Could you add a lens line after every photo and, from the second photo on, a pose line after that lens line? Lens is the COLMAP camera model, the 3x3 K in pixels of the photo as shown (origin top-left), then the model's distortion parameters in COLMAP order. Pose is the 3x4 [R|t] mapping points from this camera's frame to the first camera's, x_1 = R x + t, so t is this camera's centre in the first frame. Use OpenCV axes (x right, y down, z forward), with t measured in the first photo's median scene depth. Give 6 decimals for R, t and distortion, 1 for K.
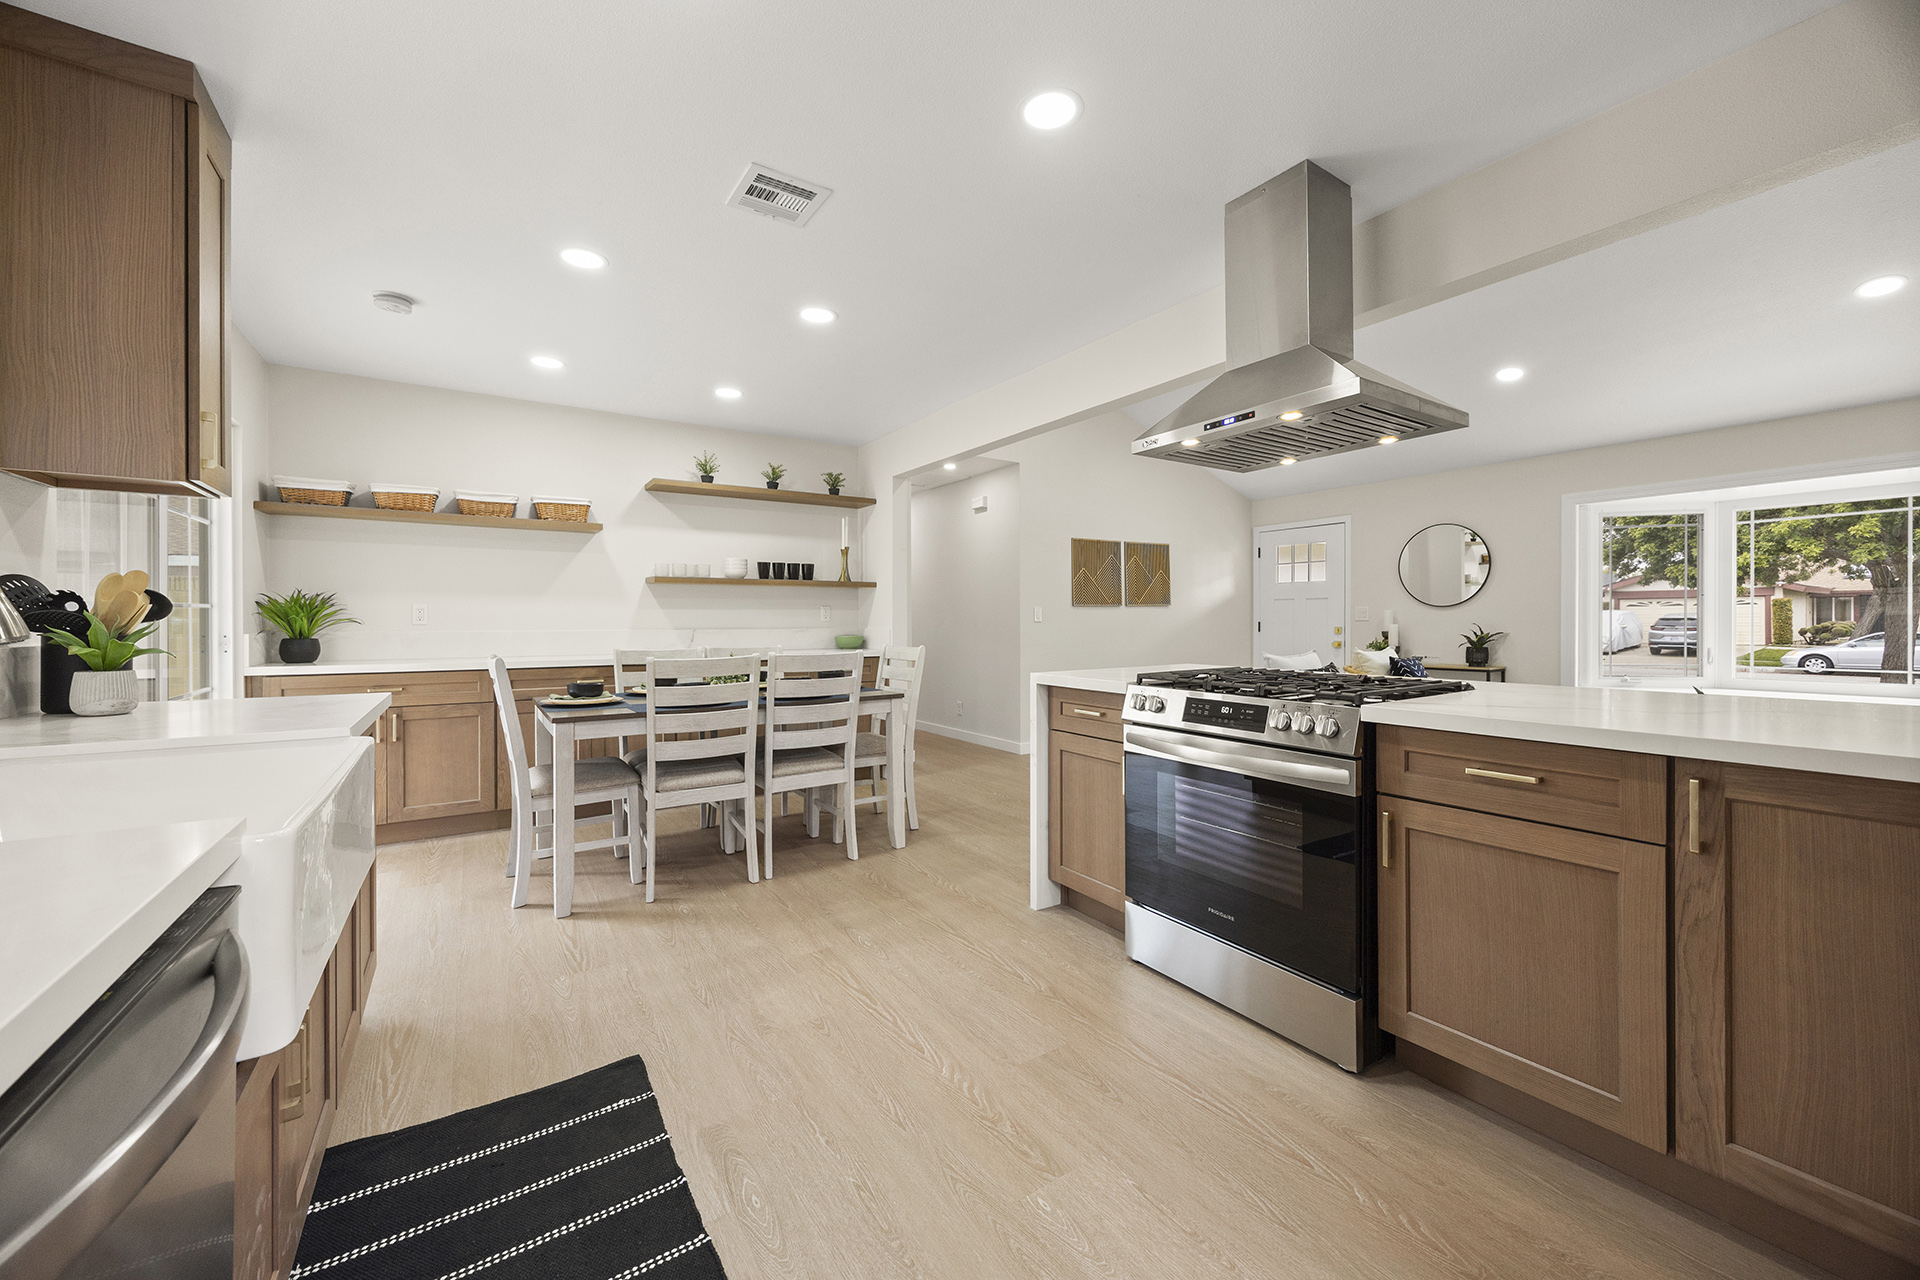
lens RADIAL K [[731.3, 0, 956.4], [0, 731.3, 624.4], [0, 0, 1]] dist [-0.000406, -0.000073]
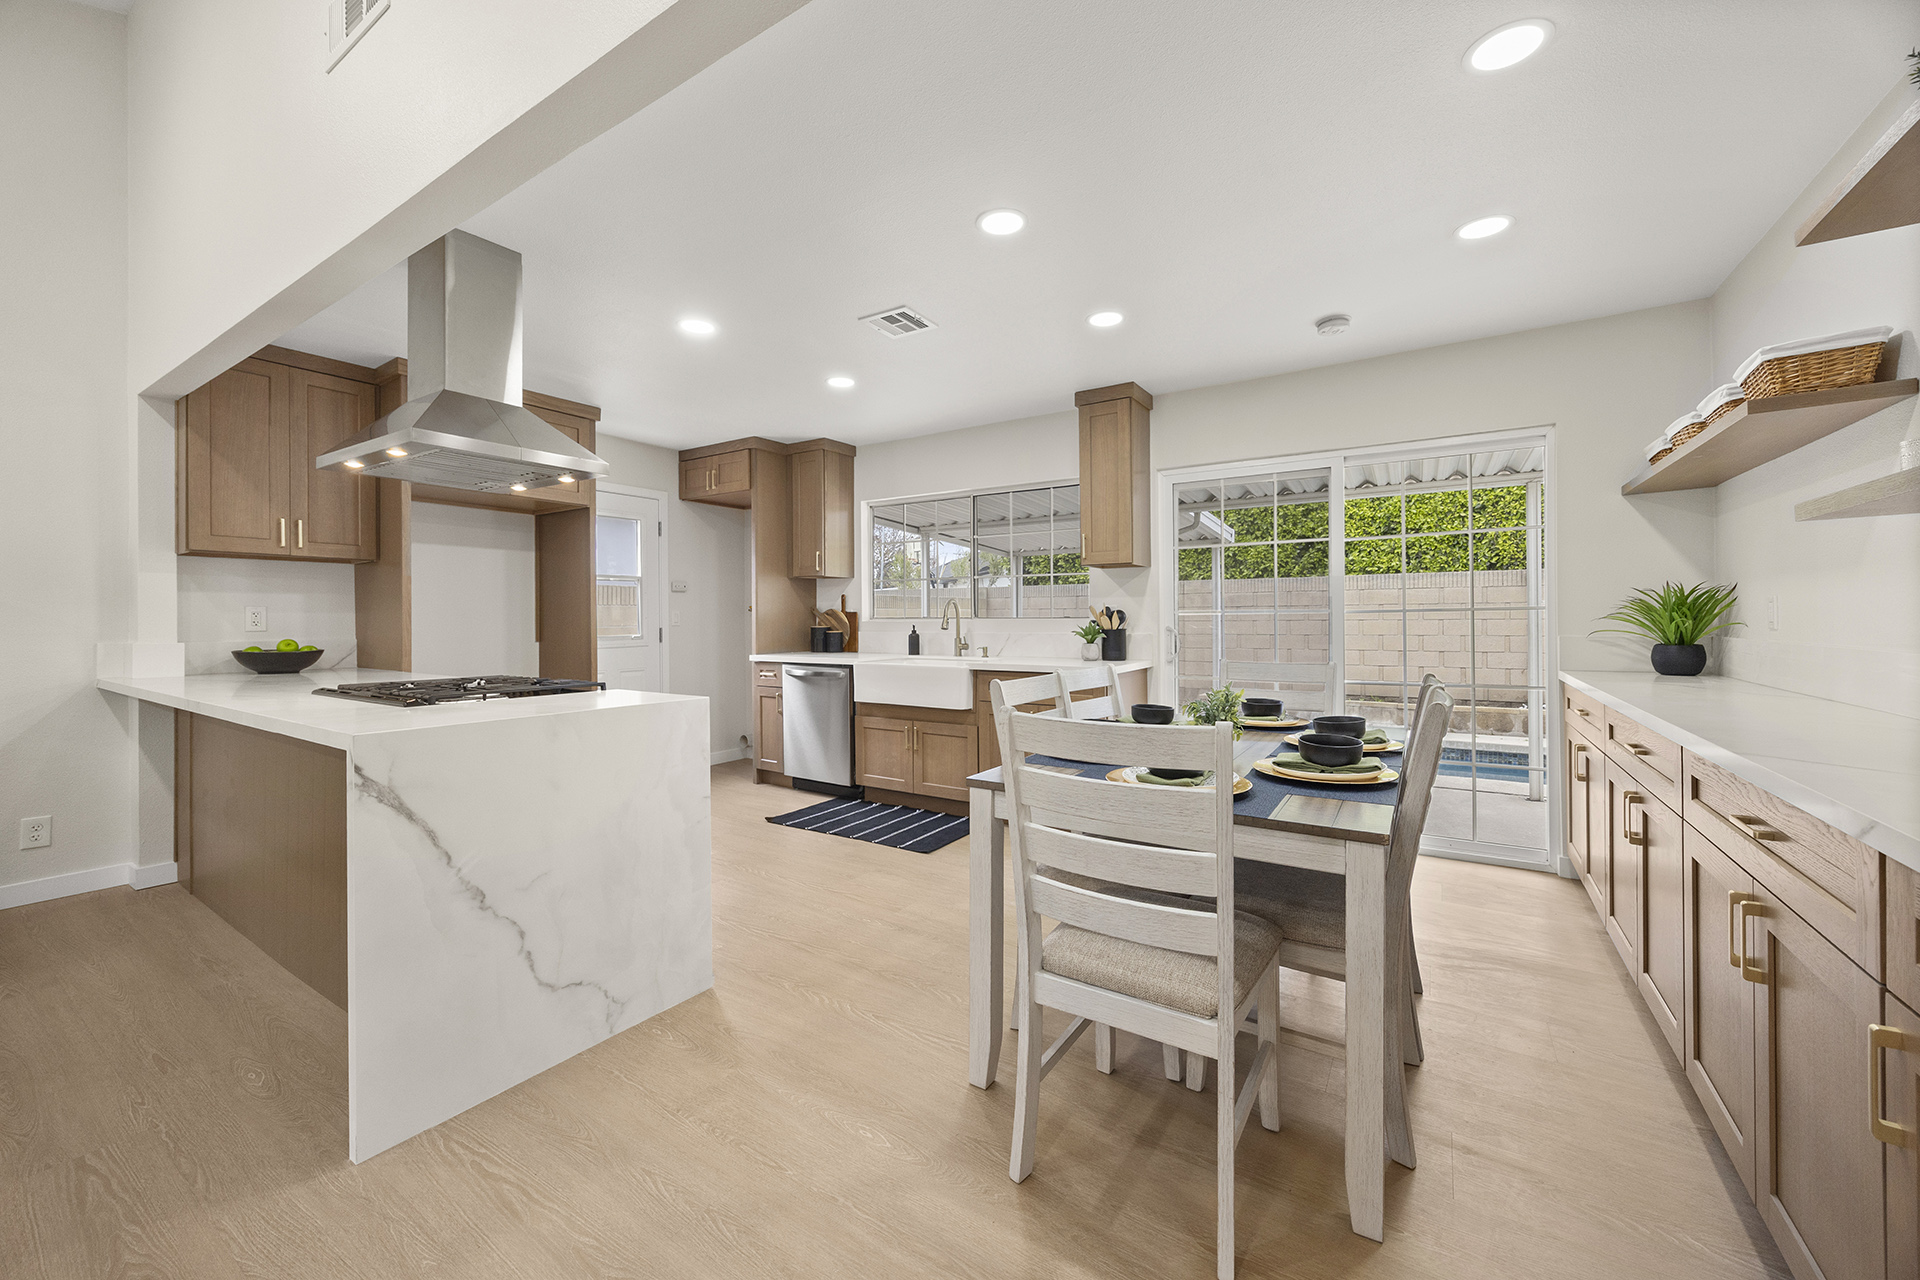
lens RADIAL K [[733.3, 0, 955.7], [0, 733.3, 619.9], [0, 0, 1]] dist [-0.000936, -0.000209]
pose [[-0.916567, 0.008783, -0.399785, 0.098551], [0.007492, 0.999960, 0.004791, -0.011485], [0.399811, 0.001396, -0.916597, 1.046012]]
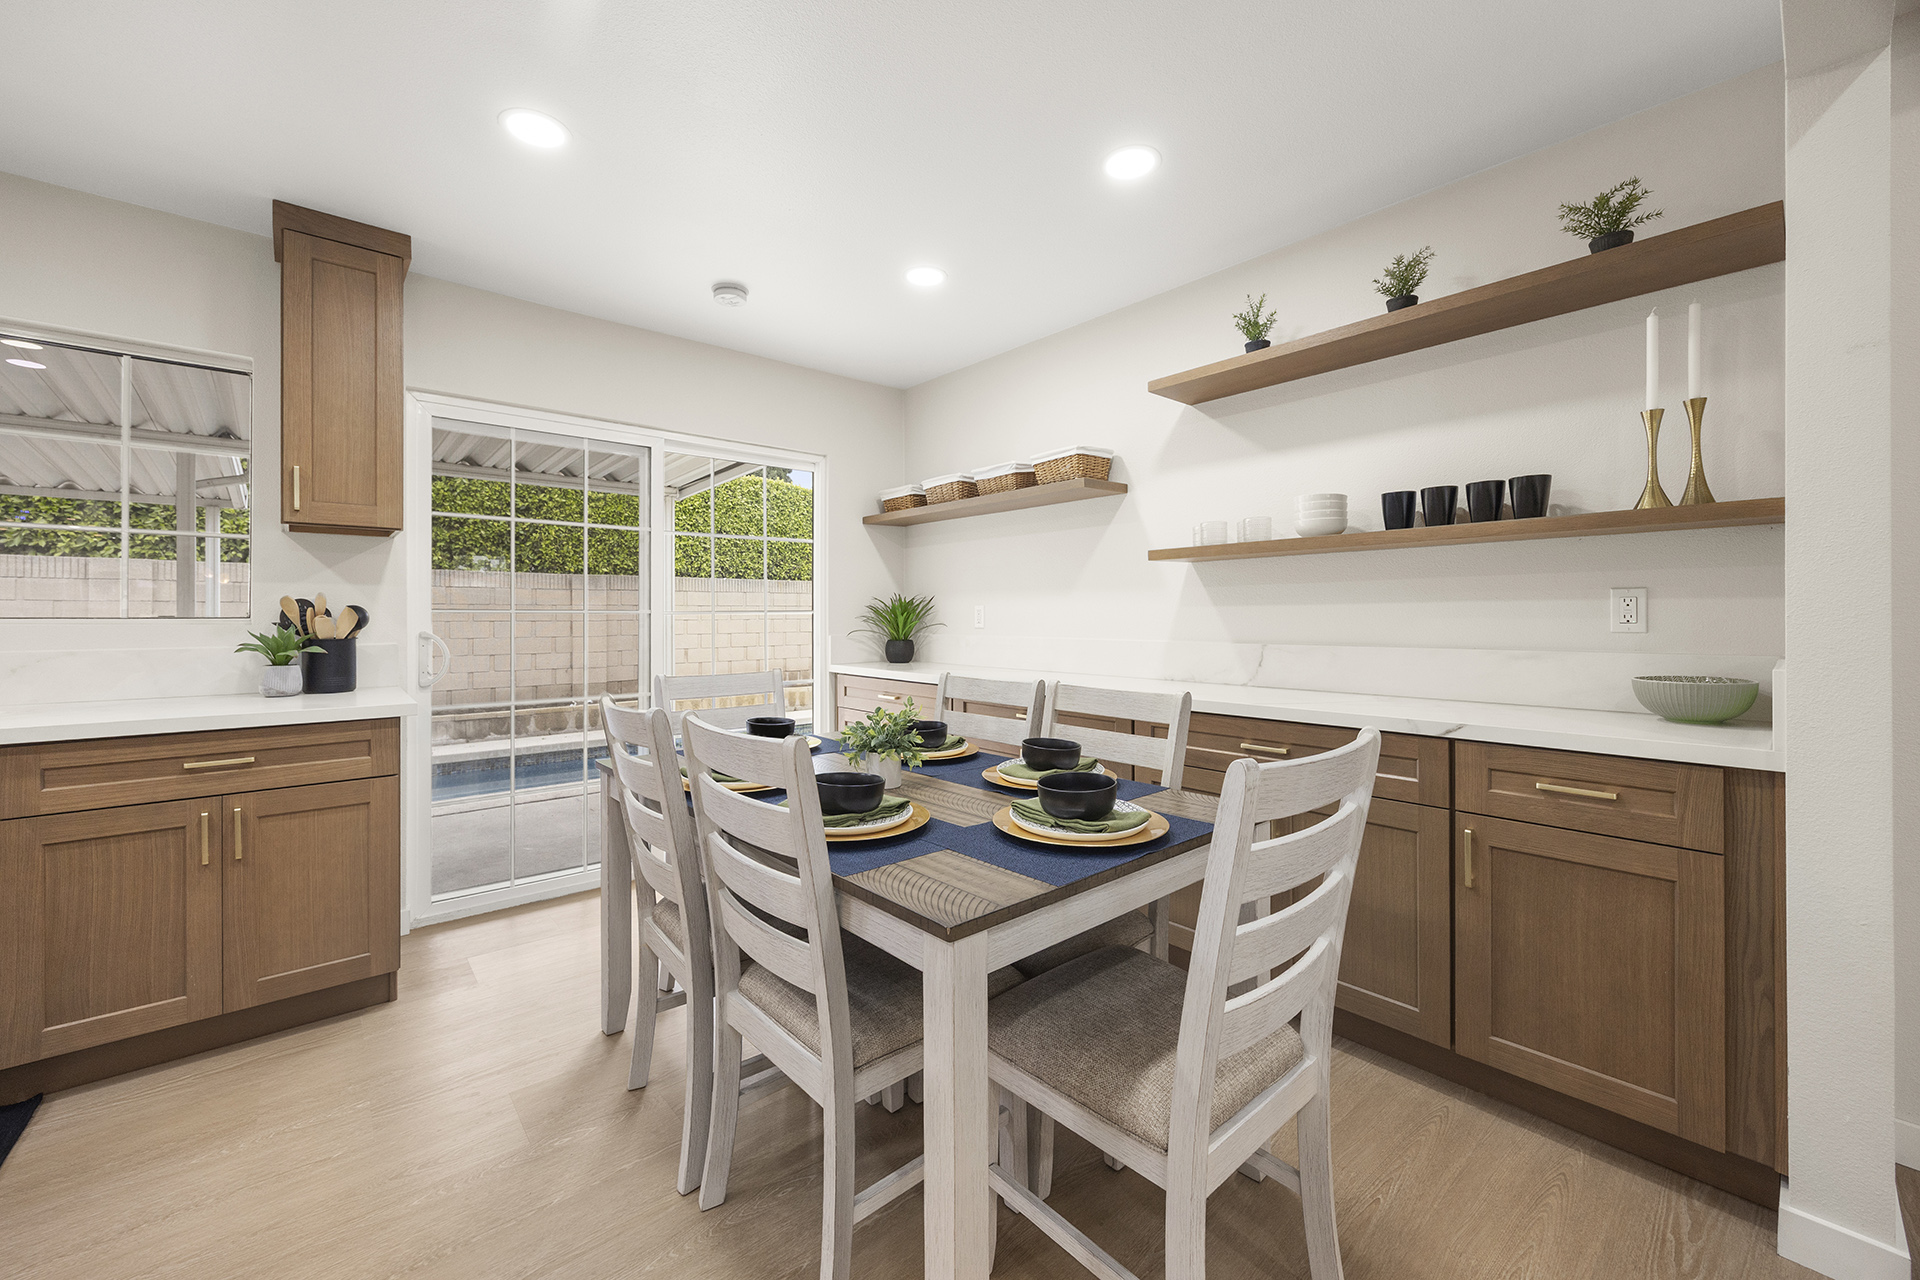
lens RADIAL K [[747.9, 0, 945.1], [0, 747.9, 614.2], [0, 0, 1]] dist [0.001122, 0.000174]
pose [[0.120797, -0.001332, -0.992676, 0.140624], [-0.003078, 0.999994, -0.001717, -0.011813], [0.992672, 0.003263, 0.120792, 0.690661]]
